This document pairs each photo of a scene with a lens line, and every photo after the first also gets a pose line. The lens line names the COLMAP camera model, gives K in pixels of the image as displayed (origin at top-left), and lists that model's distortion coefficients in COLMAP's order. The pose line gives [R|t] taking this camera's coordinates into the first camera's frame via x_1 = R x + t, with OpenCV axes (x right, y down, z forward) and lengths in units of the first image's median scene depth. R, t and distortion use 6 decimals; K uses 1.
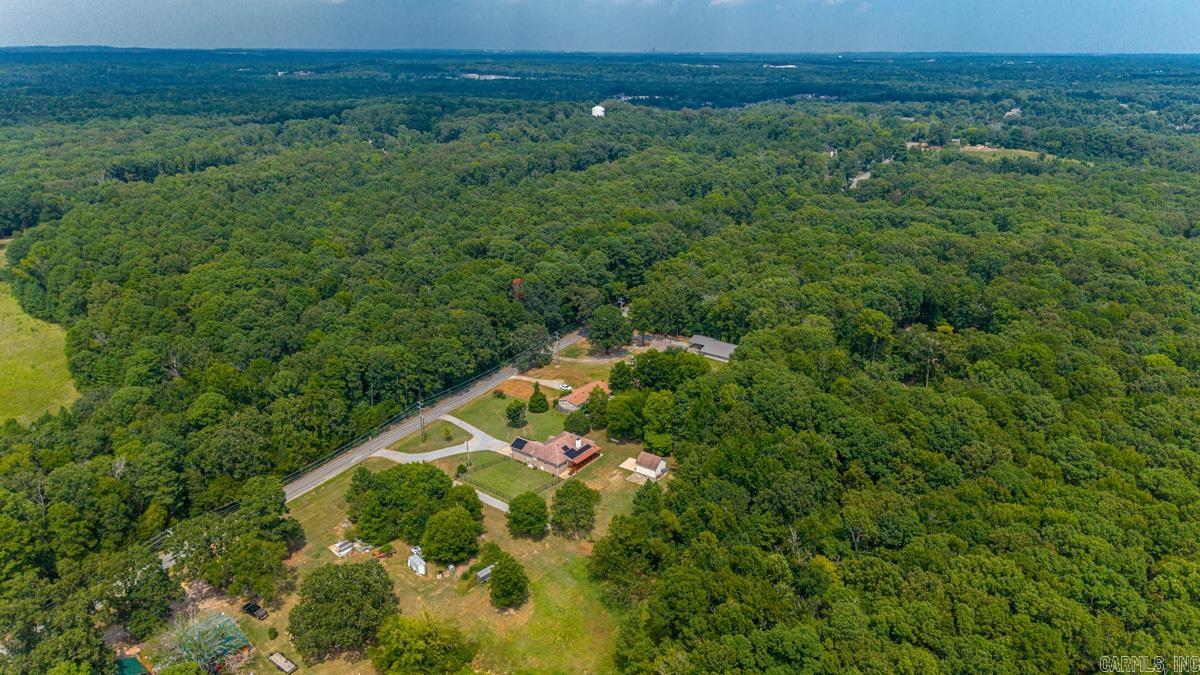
lens RADIAL K [[805.0, 0, 600.0], [0, 805.0, 337.5], [0, 0, 1]] dist [0.001881, -0.001339]
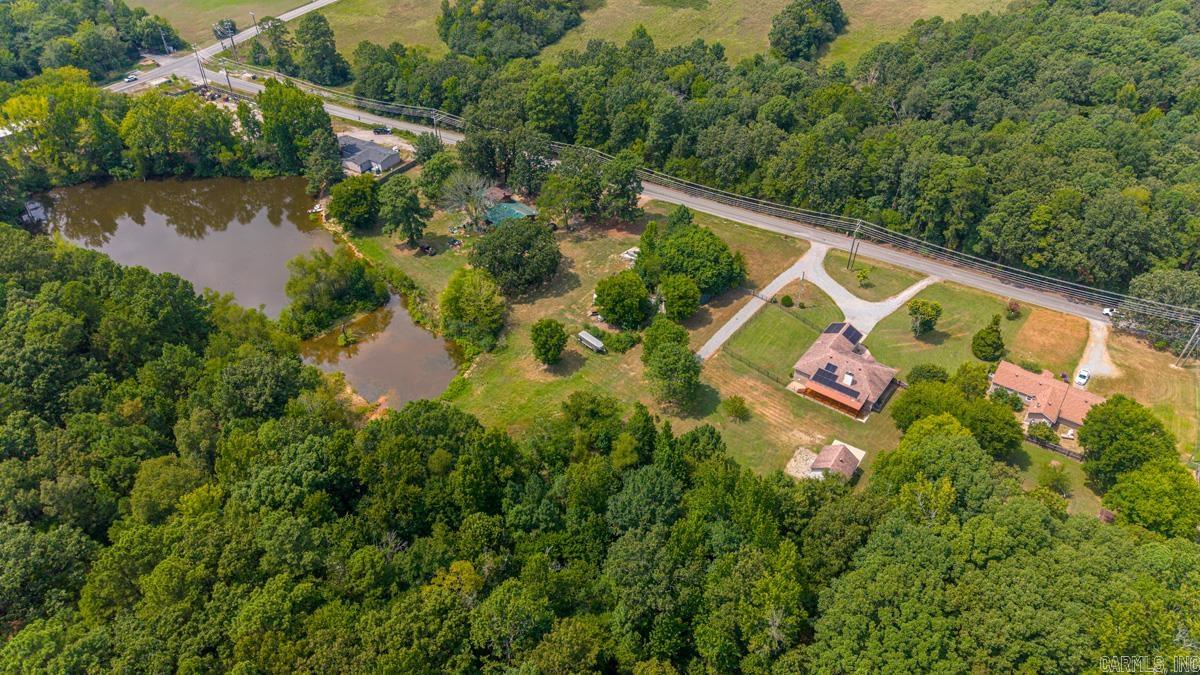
lens RADIAL K [[799.0, 0, 600.0], [0, 799.0, 337.5], [0, 0, 1]] dist [-0.004656, -0.004206]
pose [[0.000431, 0.630790, -0.775953, 0.426171], [-0.341604, 0.729368, 0.592730, -0.199684], [0.939844, 0.264813, 0.215795, 0.581325]]
